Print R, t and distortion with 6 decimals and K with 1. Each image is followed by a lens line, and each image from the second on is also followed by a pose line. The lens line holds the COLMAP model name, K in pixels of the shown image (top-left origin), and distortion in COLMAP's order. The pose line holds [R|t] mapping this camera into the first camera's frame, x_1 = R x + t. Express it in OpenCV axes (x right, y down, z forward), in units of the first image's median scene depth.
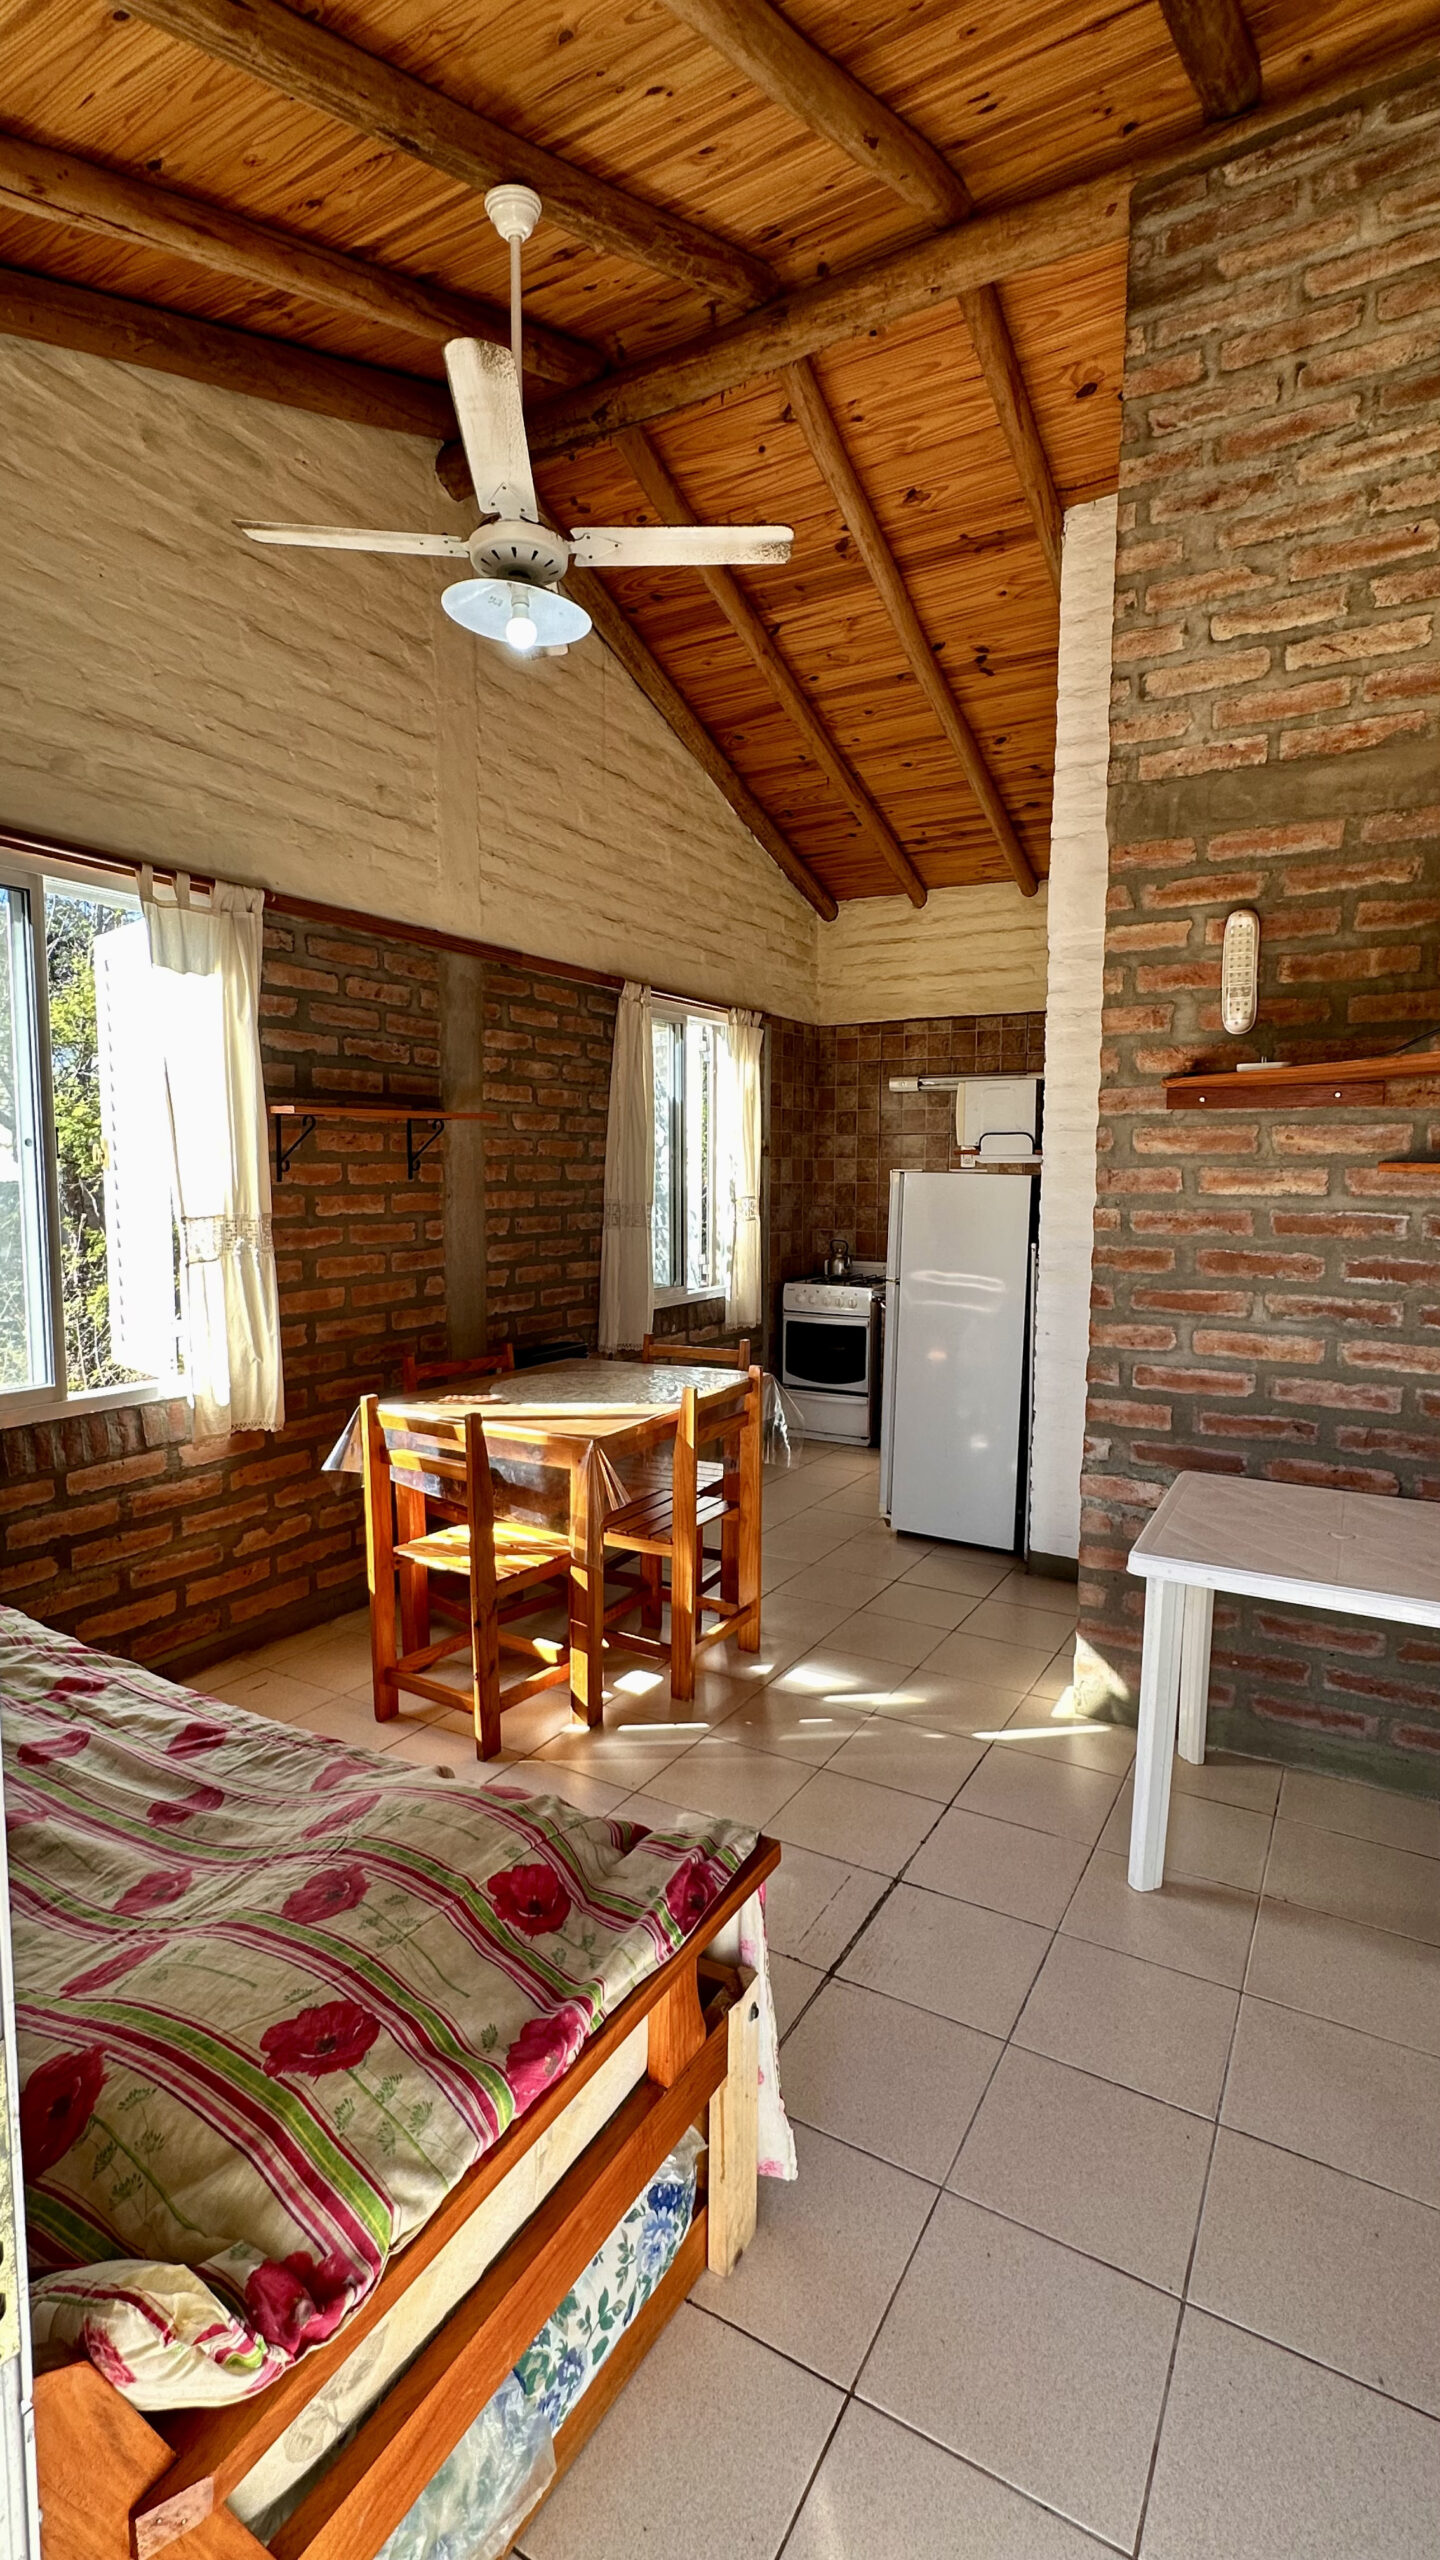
lens RADIAL K [[1157.6, 0, 720.0], [0, 1157.6, 1280.0], [0, 0, 1]] dist [-0.002540, -0.000224]
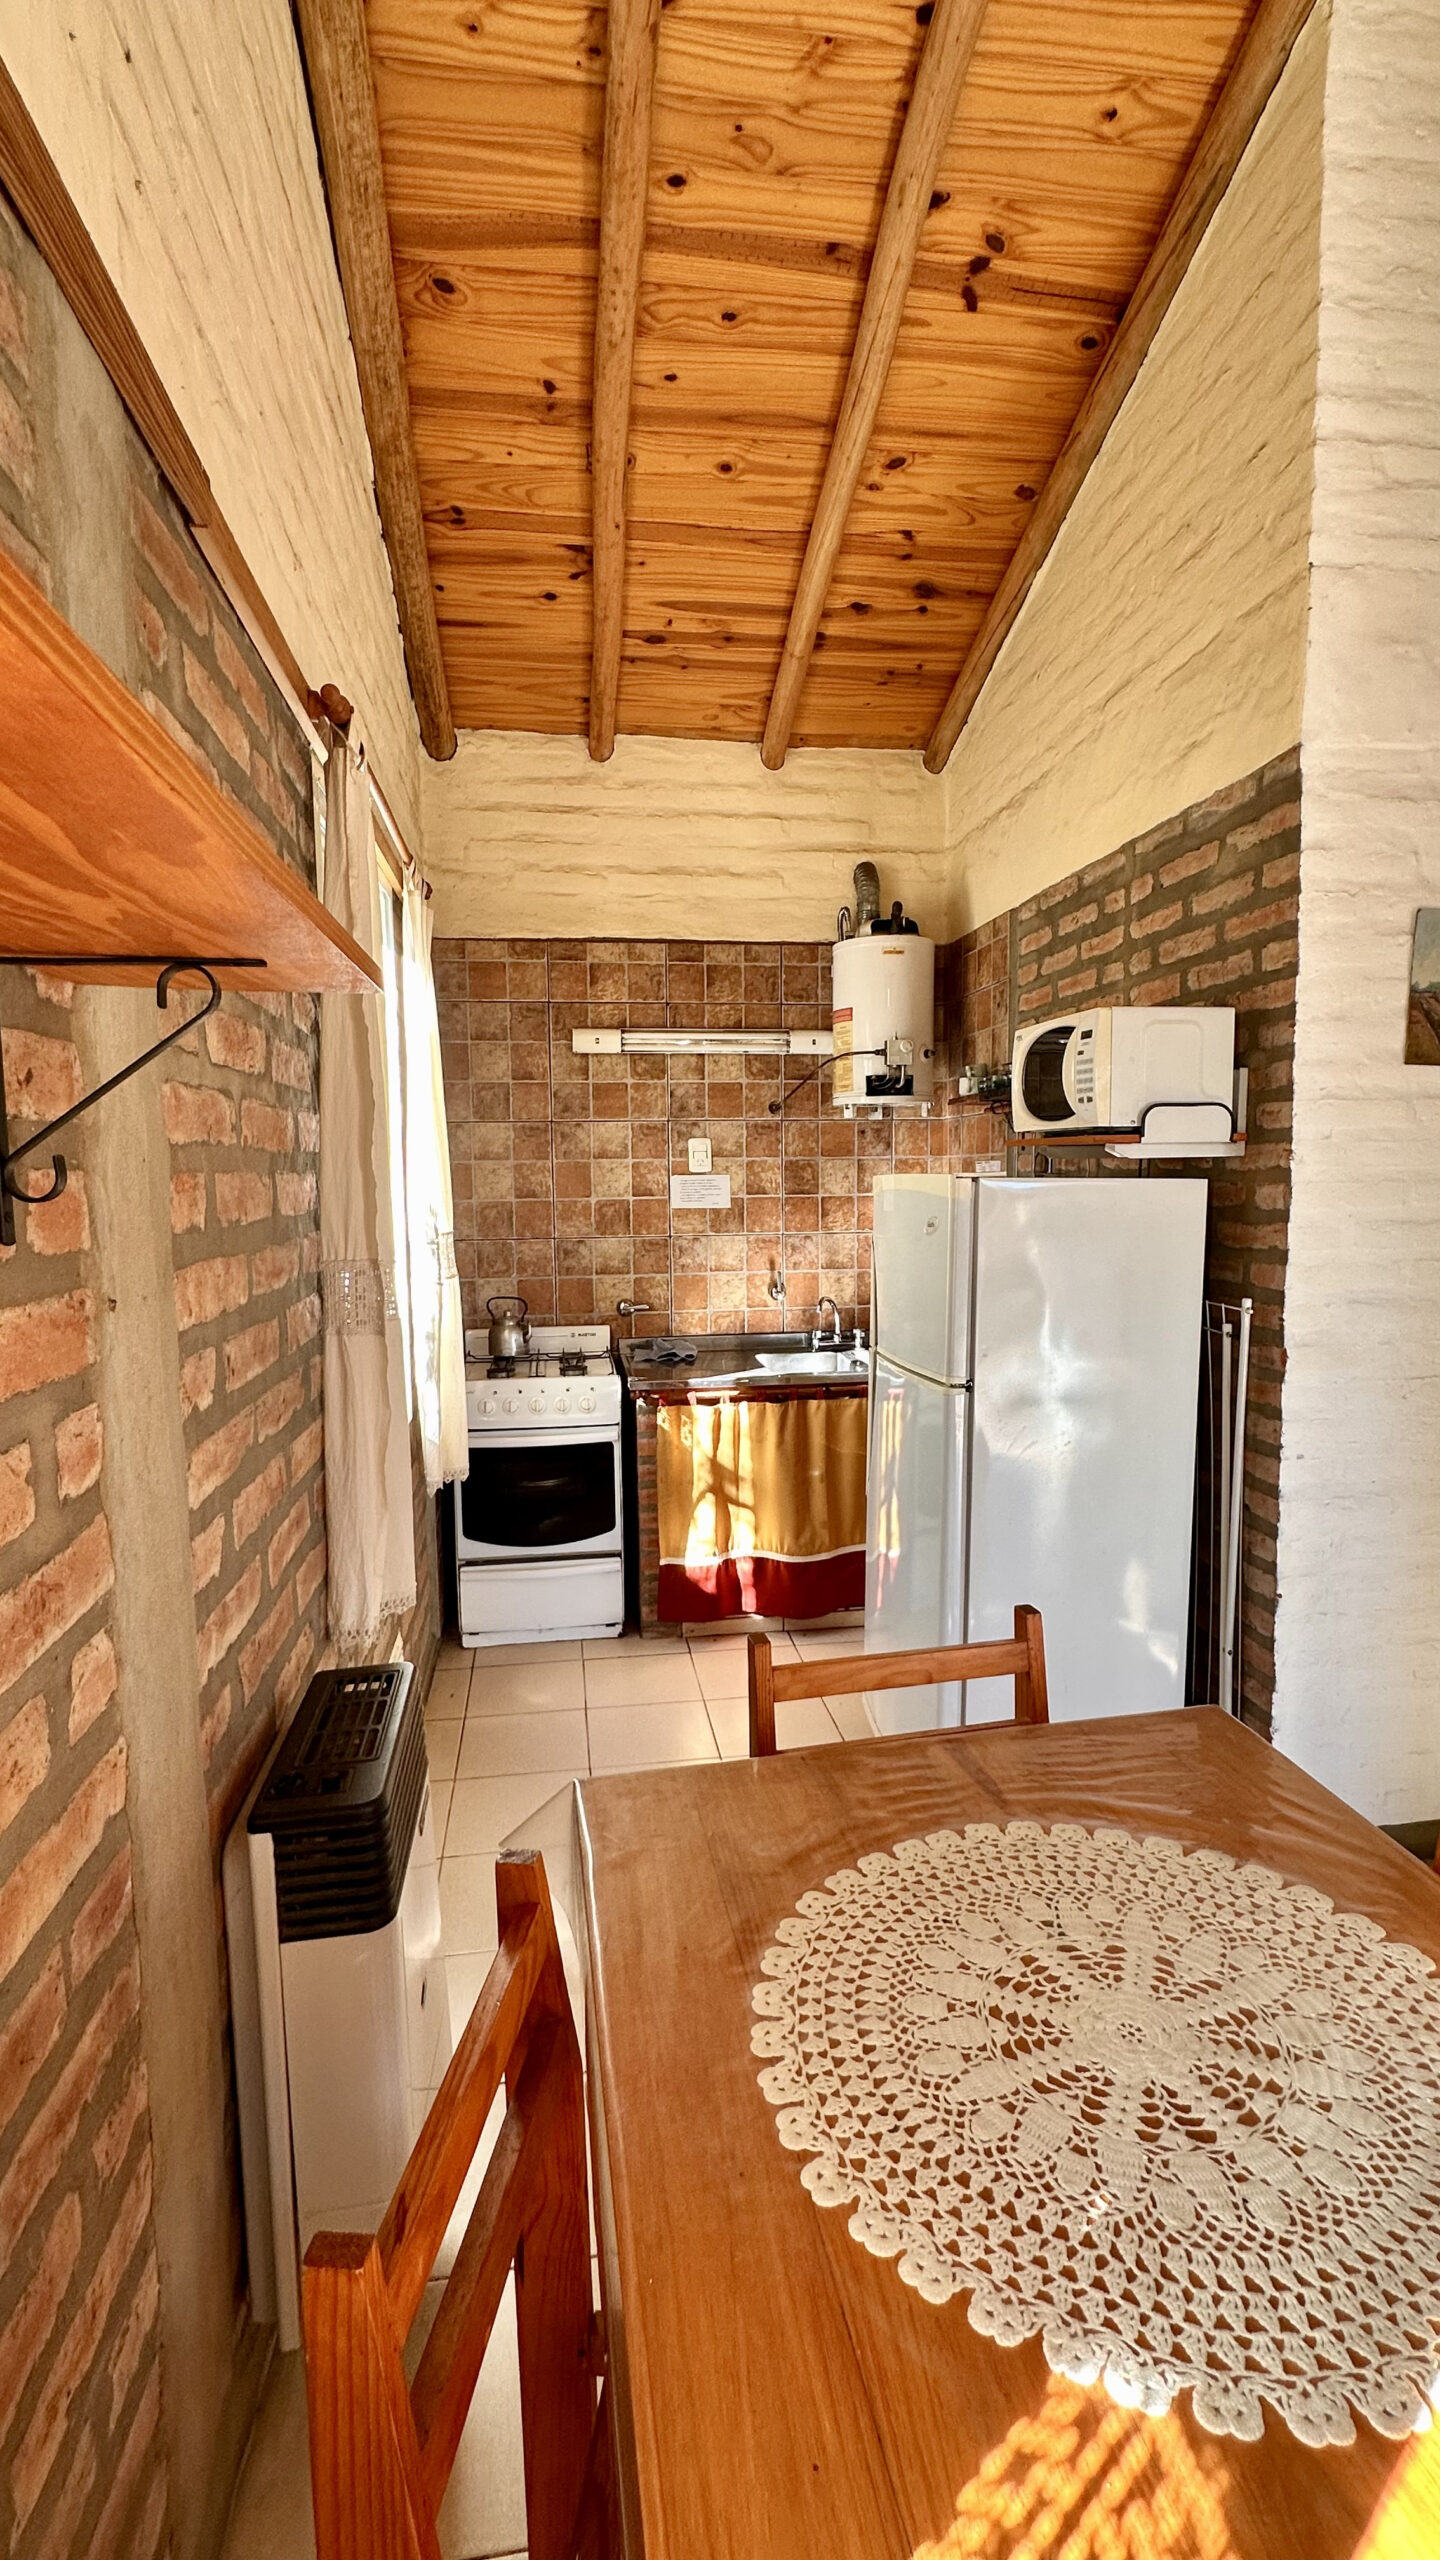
lens RADIAL K [[1157.6, 0, 720.0], [0, 1157.6, 1280.0], [0, 0, 1]] dist [-0.002540, -0.000224]
pose [[0.781431, -0.072017, 0.619822, -0.189771], [0.077686, 0.996818, 0.017878, -0.047495], [-0.619137, 0.034181, 0.784538, 0.483224]]
